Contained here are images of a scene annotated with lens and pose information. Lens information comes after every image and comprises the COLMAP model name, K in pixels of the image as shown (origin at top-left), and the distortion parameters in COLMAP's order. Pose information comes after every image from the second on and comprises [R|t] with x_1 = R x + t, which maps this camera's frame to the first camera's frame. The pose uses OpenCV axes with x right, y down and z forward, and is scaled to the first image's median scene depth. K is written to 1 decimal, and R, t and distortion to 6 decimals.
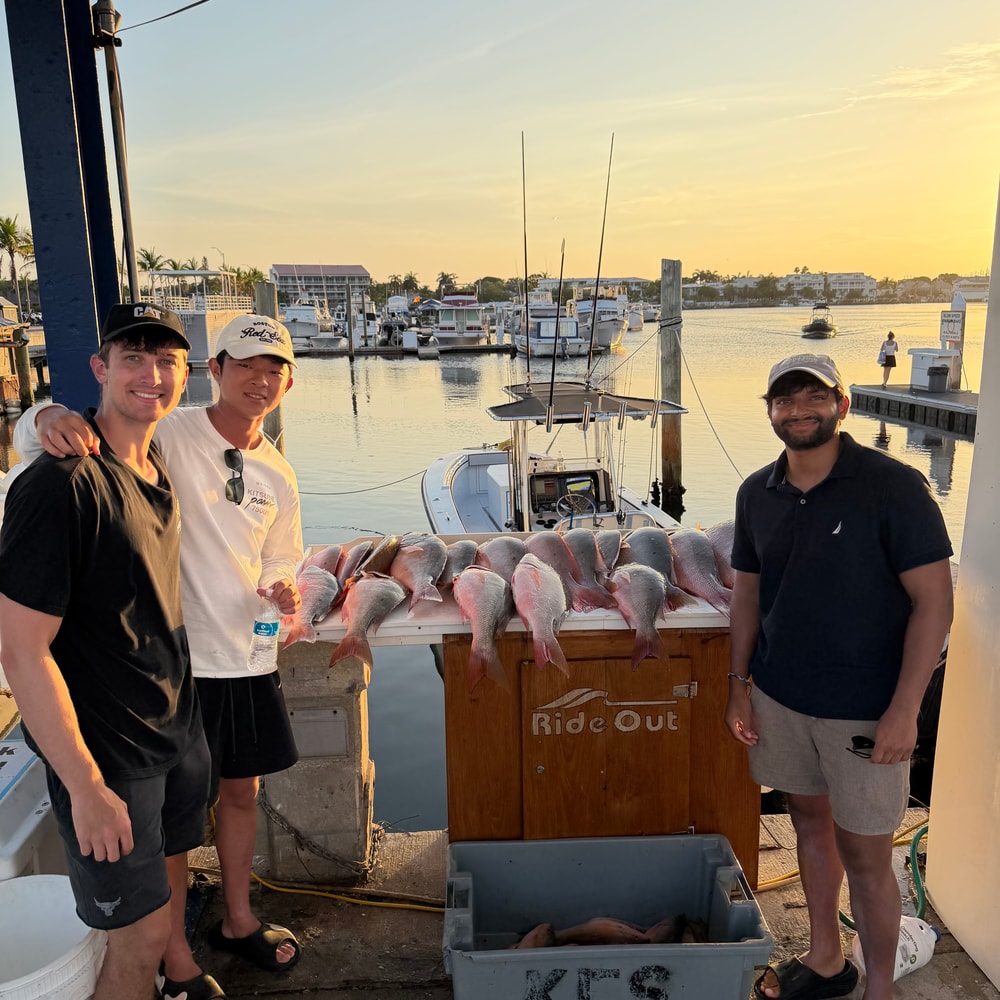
lens RADIAL K [[938.0, 0, 491.3], [0, 938.0, 507.9], [0, 0, 1]] dist [0.224970, -0.549002]
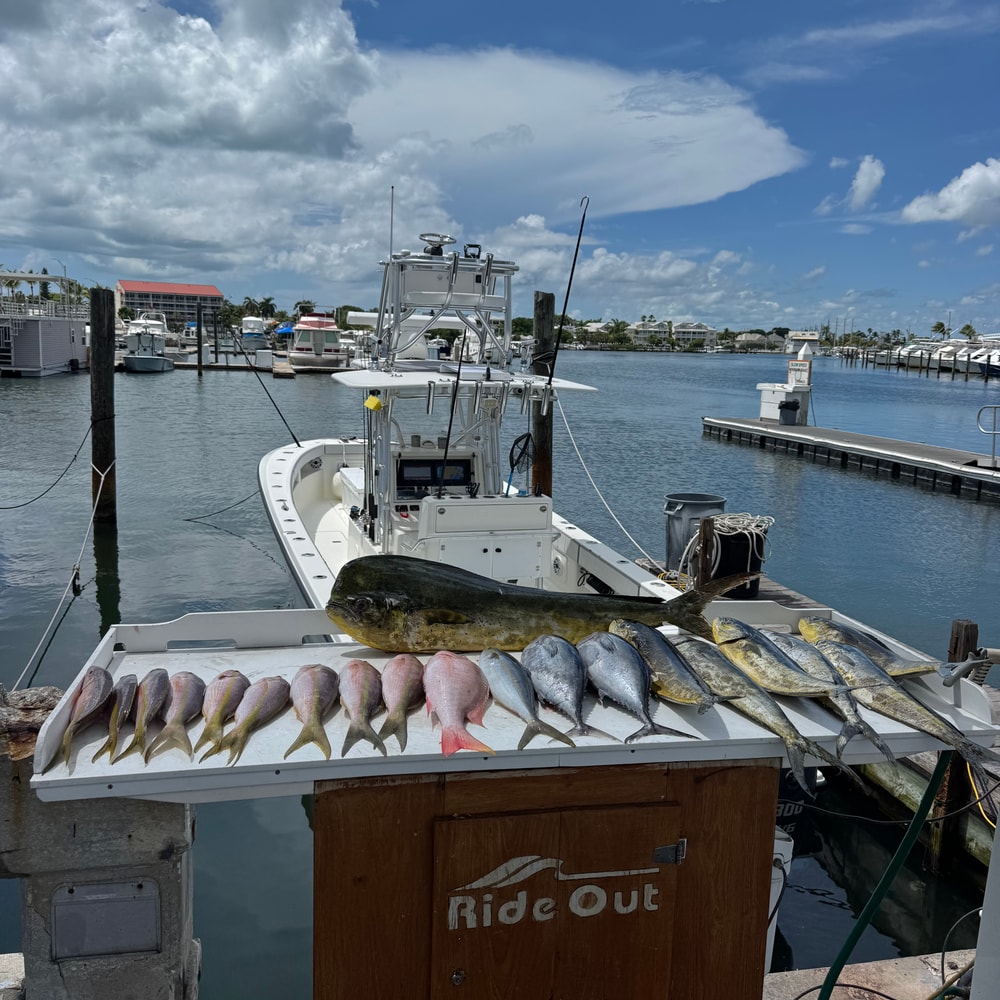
lens RADIAL K [[944.6, 0, 489.8], [0, 944.6, 492.4], [0, 0, 1]] dist [0.057652, -0.074068]
pose [[0.988169, 0.027744, 0.150840, -0.032134], [-0.020350, 0.998524, -0.050349, -0.026977], [-0.152015, 0.046684, 0.987275, 0.292851]]
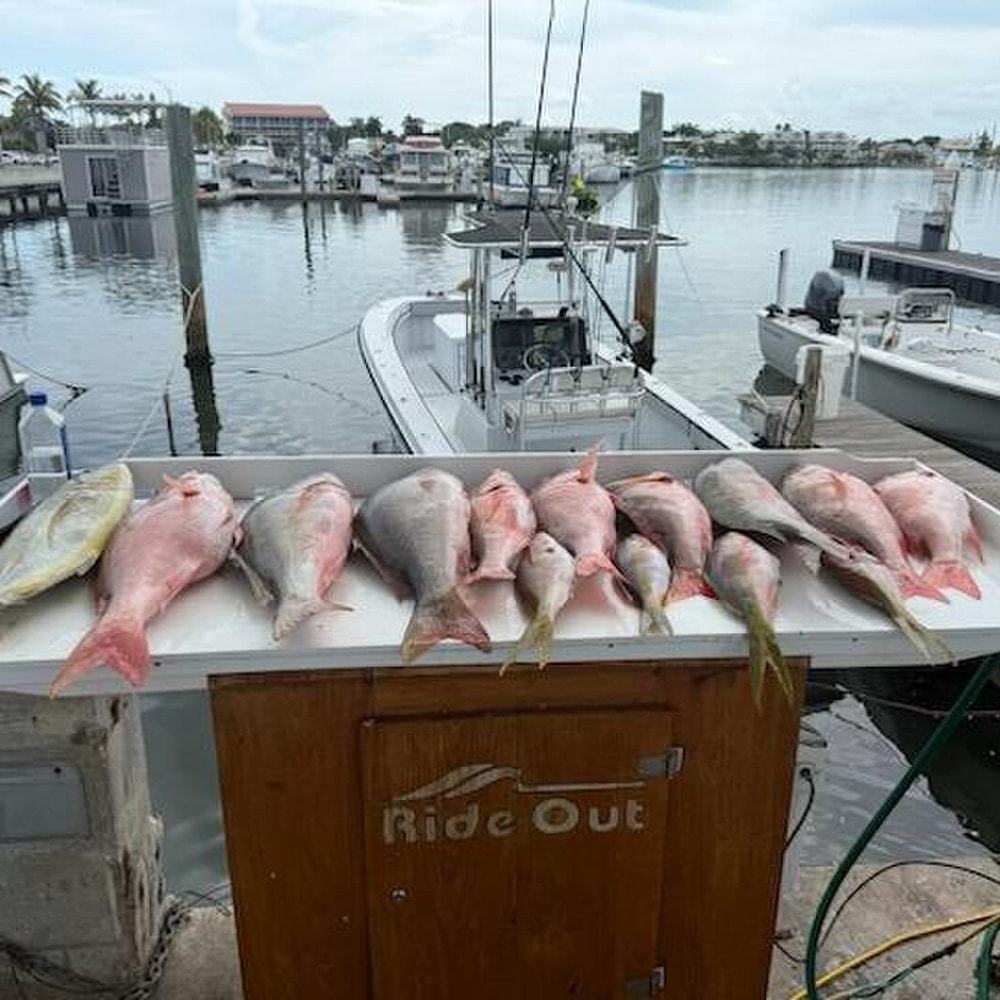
lens RADIAL K [[963.4, 0, 504.0], [0, 963.4, 486.8], [0, 0, 1]] dist [0.007274, -0.031805]
pose [[0.998801, 0.012106, 0.047426, 0.074787], [-0.017716, 0.992650, 0.119716, -0.030582], [-0.045628, -0.120413, 0.991675, 0.414664]]
